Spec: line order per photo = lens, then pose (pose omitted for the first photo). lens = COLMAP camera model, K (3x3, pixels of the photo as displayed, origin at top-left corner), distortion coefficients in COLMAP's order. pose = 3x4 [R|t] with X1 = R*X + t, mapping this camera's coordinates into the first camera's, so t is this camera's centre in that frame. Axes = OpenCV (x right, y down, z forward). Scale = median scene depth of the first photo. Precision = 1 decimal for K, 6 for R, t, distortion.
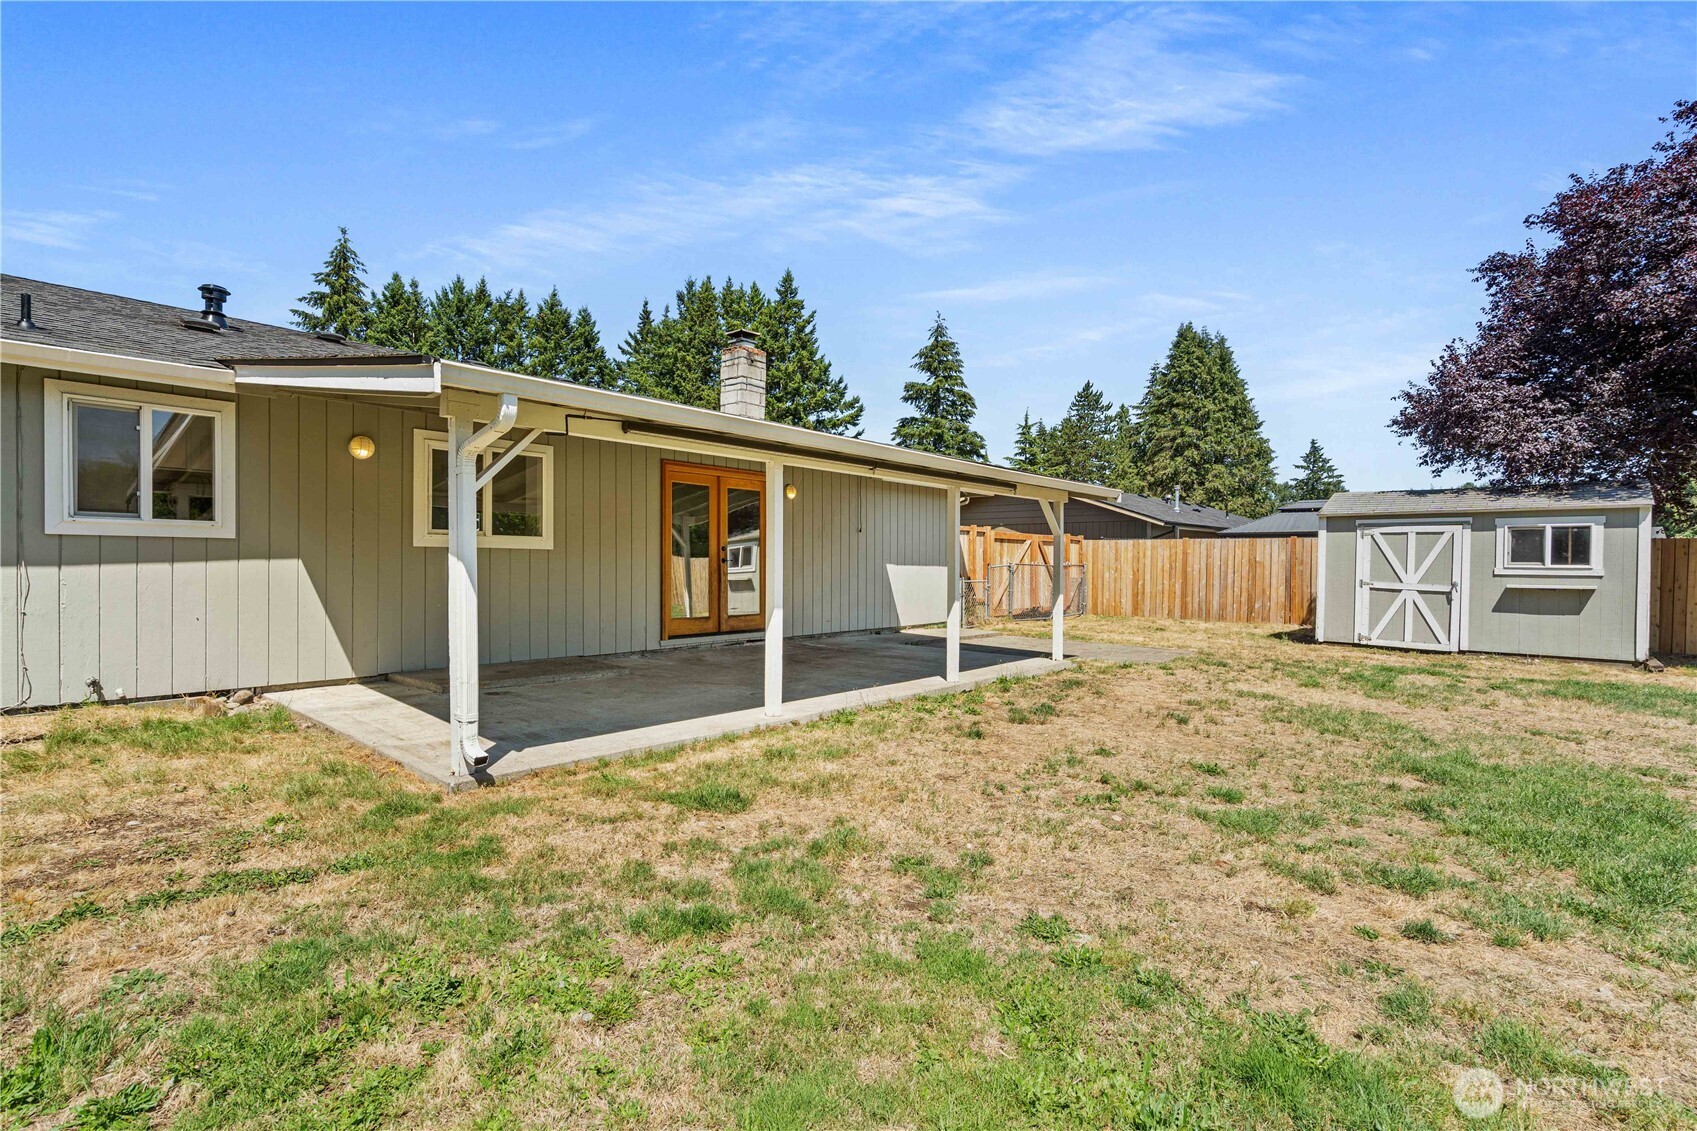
lens RADIAL K [[794.0, 0, 829.2], [0, 794.0, 567.9], [0, 0, 1]] dist [-0.002615, 0.000643]
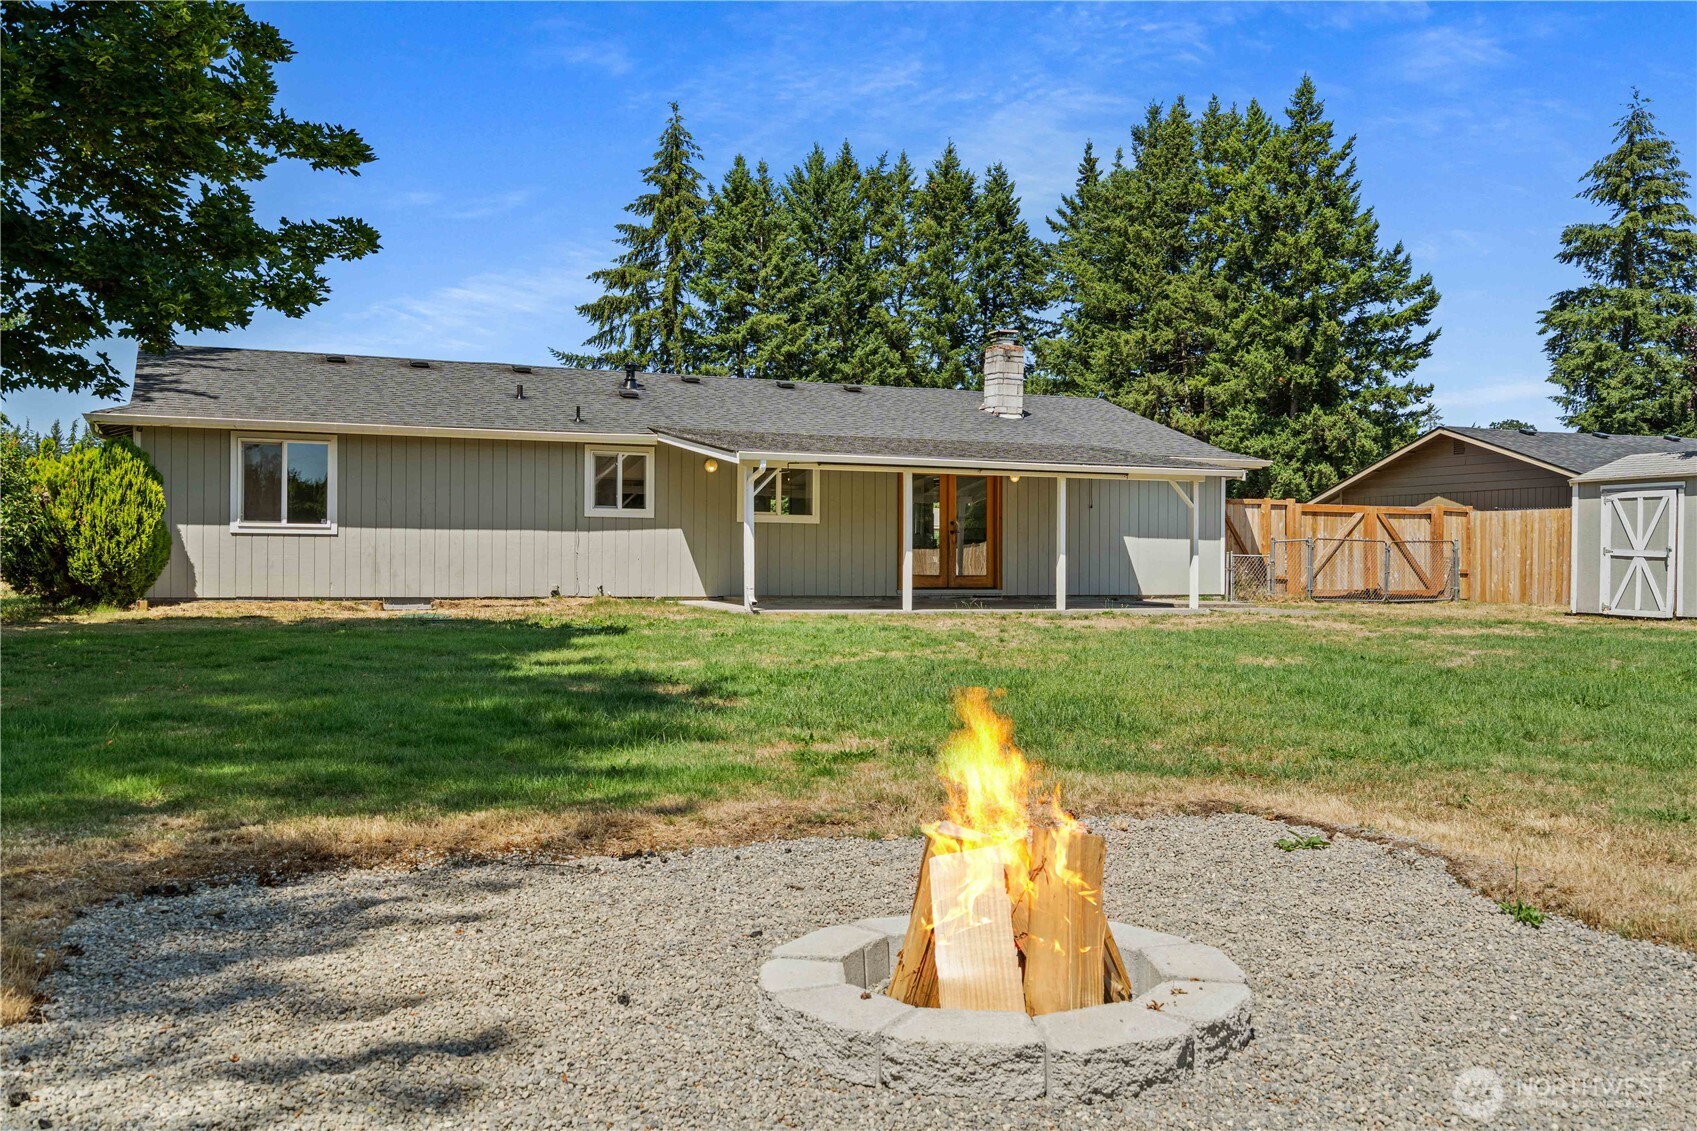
lens RADIAL K [[1506.6, 0, 824.8], [0, 1506.6, 566.9], [0, 0, 1]] dist [-0.004908, 0.024226]
pose [[0.902840, -0.000864, -0.429977, 0.110790], [-0.002452, 0.999971, -0.007158, 0.009953], [0.429971, 0.007517, 0.902812, -0.196494]]
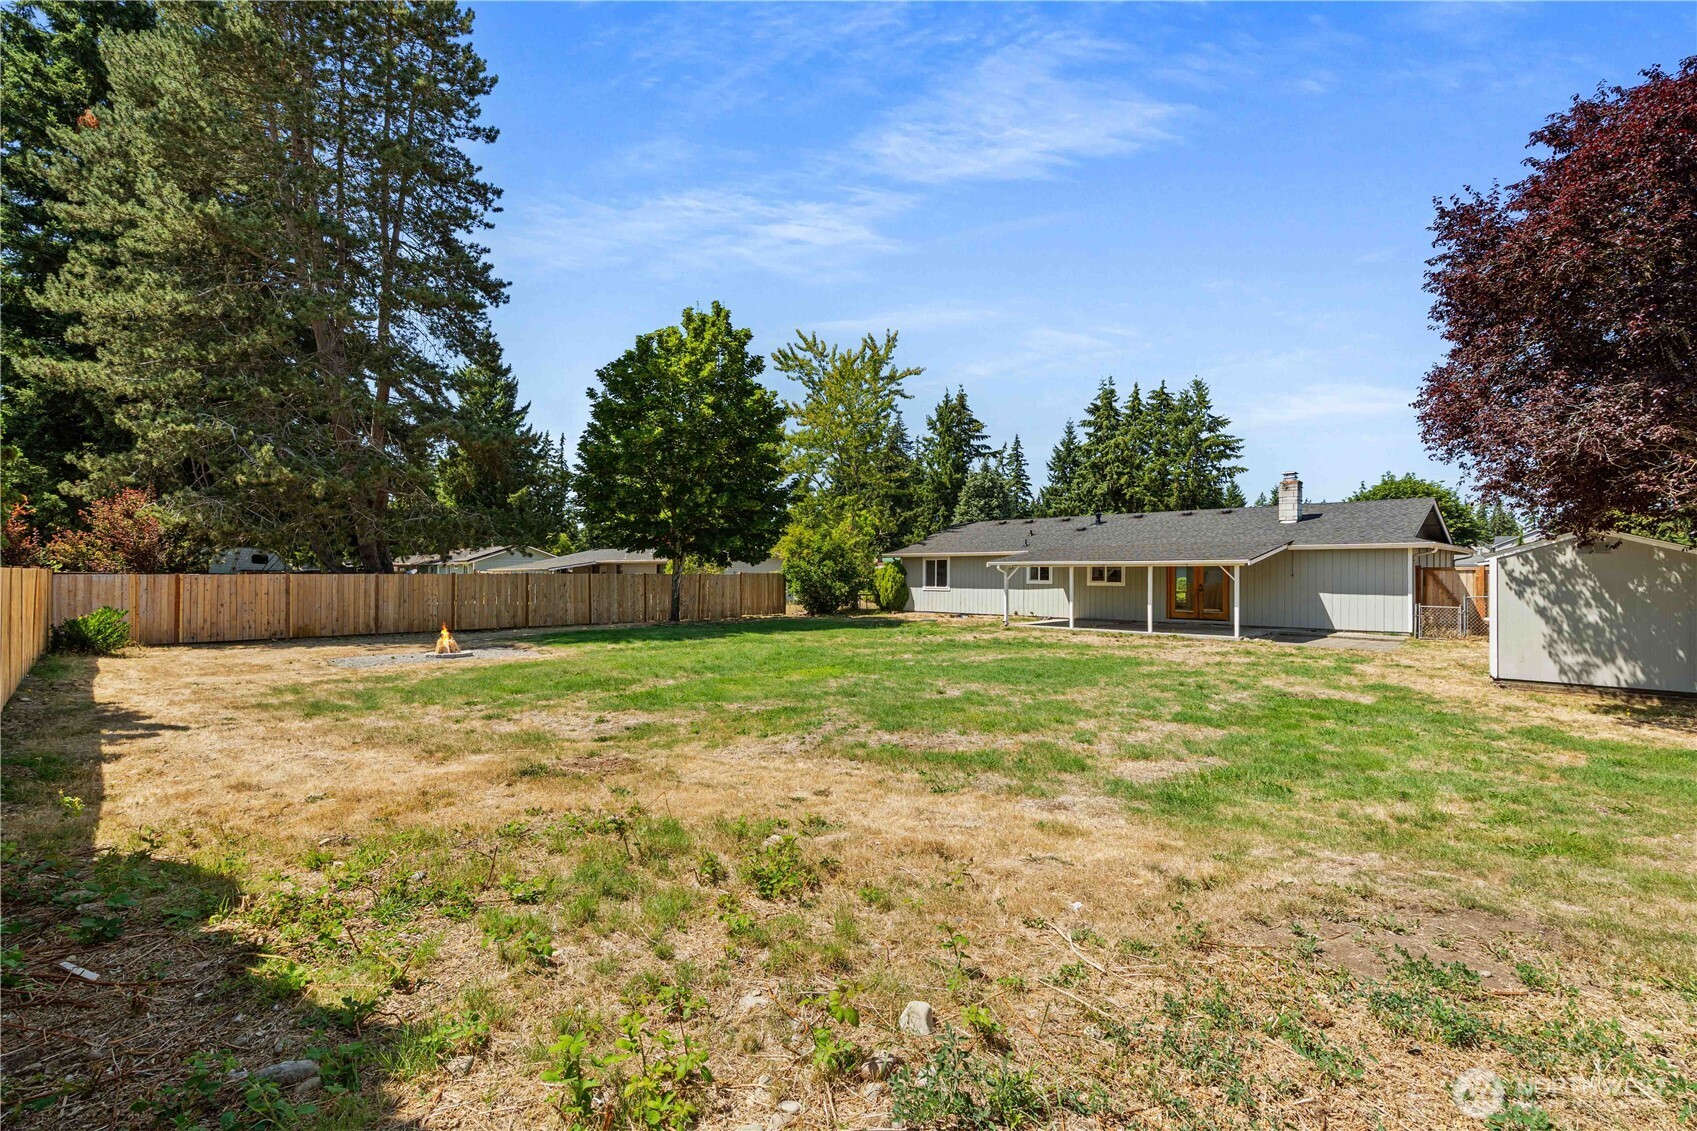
lens RADIAL K [[794.0, 0, 829.2], [0, 794.0, 567.9], [0, 0, 1]] dist [-0.002615, 0.000643]
pose [[-0.071045, -0.013782, -0.997378, 0.361267], [-0.011037, 0.999854, -0.013030, -0.005269], [0.997412, 0.010083, -0.071186, 0.004353]]
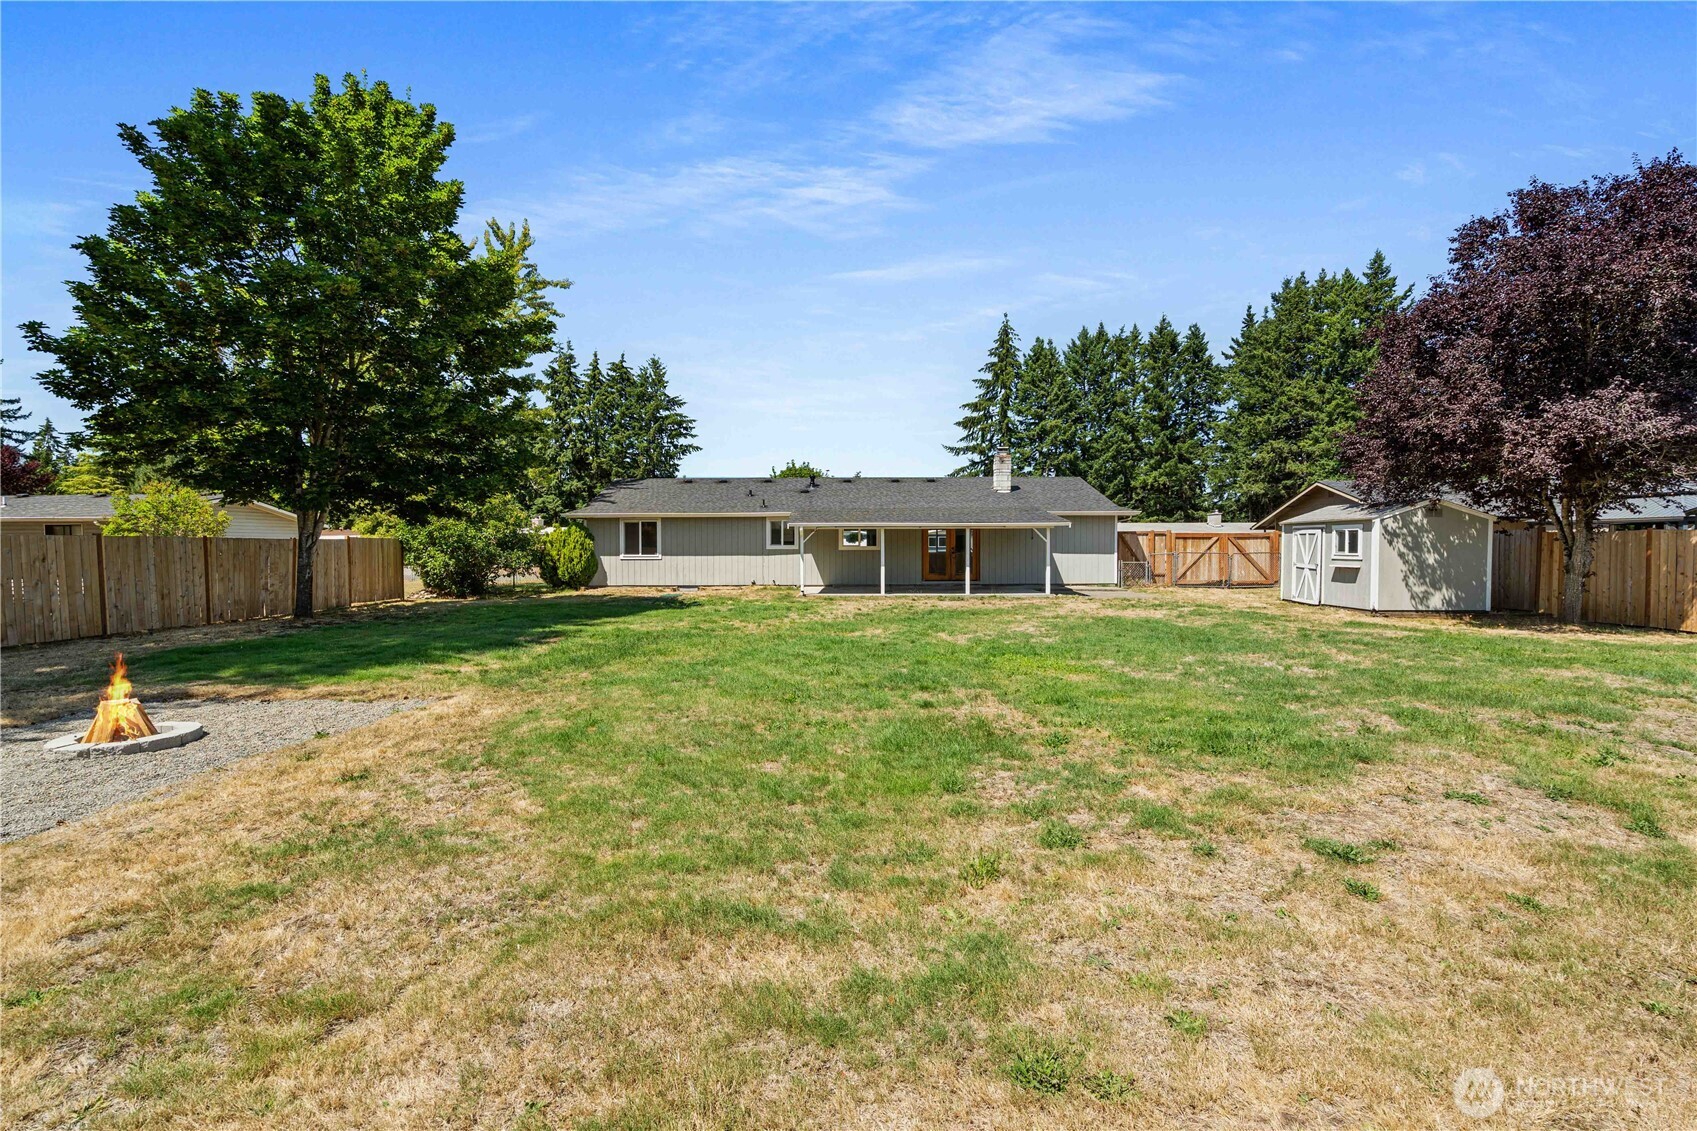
lens RADIAL K [[777.6, 0, 833.5], [0, 777.6, 572.3], [0, 0, 1]] dist [-0.002730, 0.000829]
pose [[0.659222, 0.015227, -0.751794, 0.231570], [0.003367, 0.999725, 0.023201, -0.000823], [0.751941, -0.017826, 0.658990, -0.147970]]
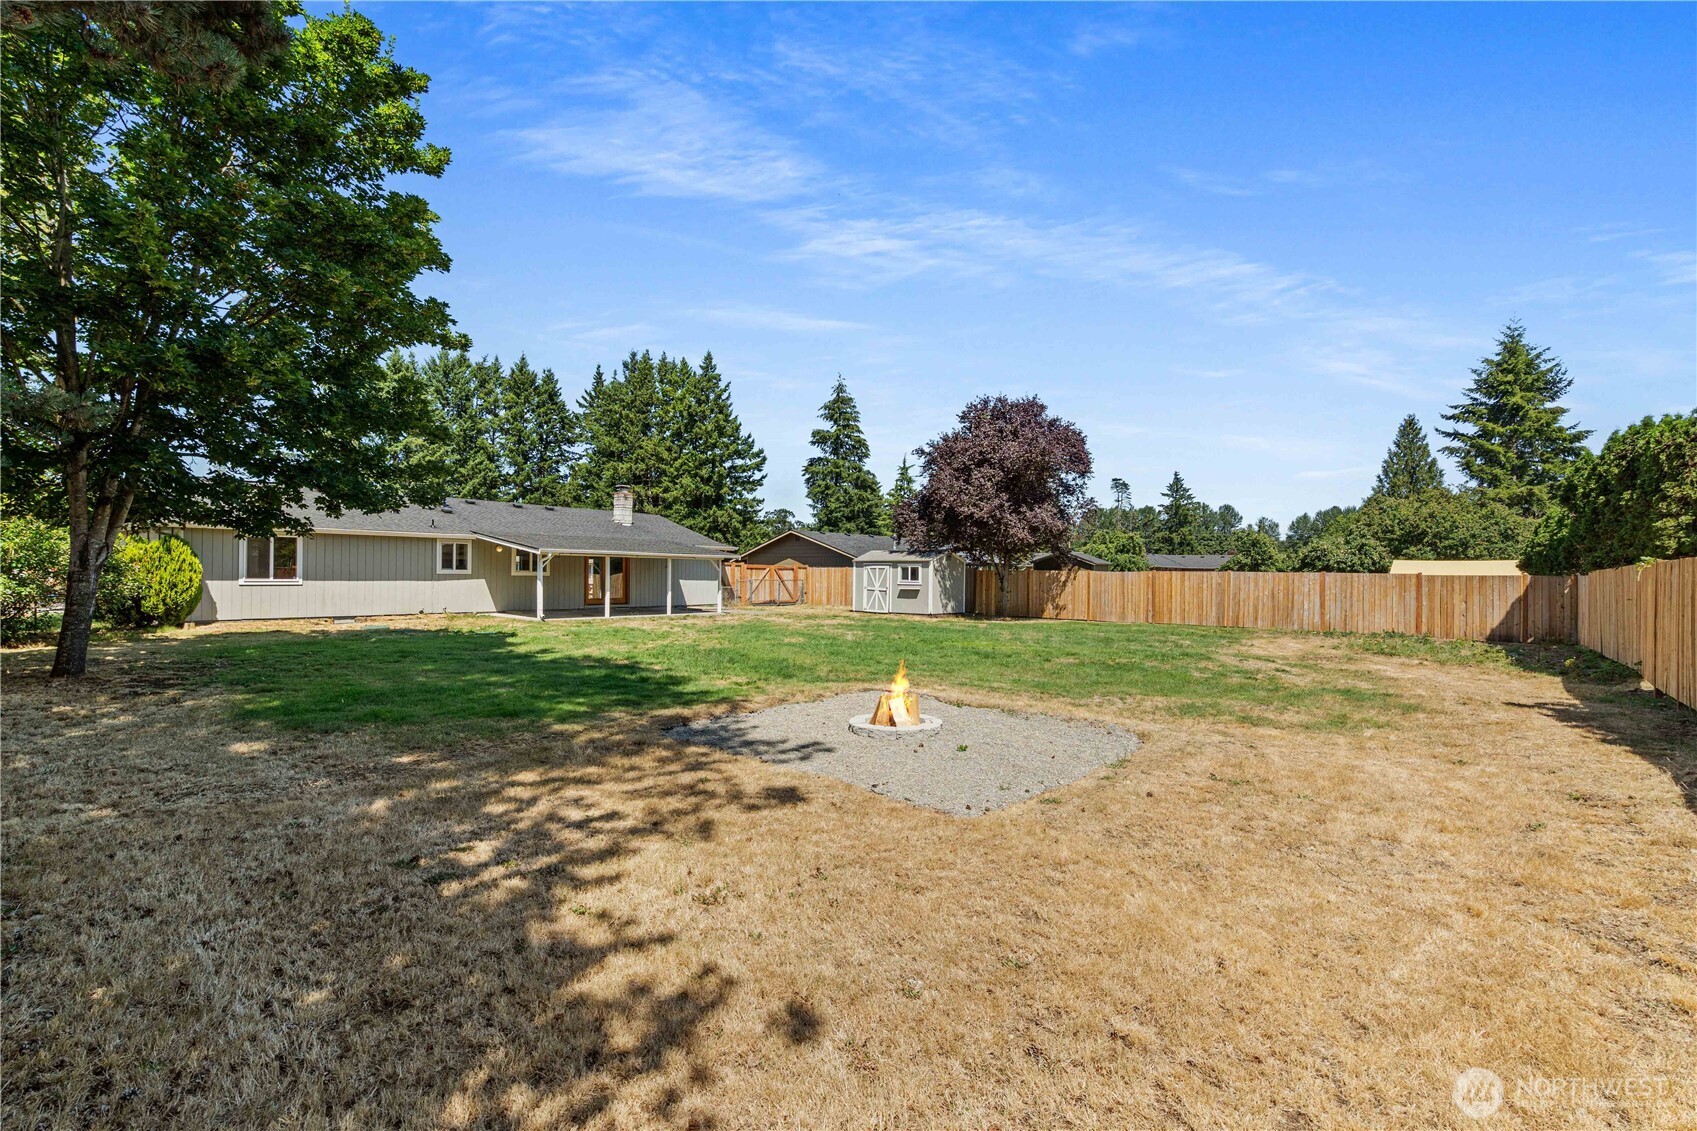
lens RADIAL K [[777.6, 0, 833.5], [0, 777.6, 572.3], [0, 0, 1]] dist [-0.002730, 0.000829]
pose [[0.998255, 0.002649, 0.058983, 0.077309], [-0.002121, 0.999957, -0.009023, -0.001326], [-0.059004, 0.008882, 0.998218, -0.278161]]
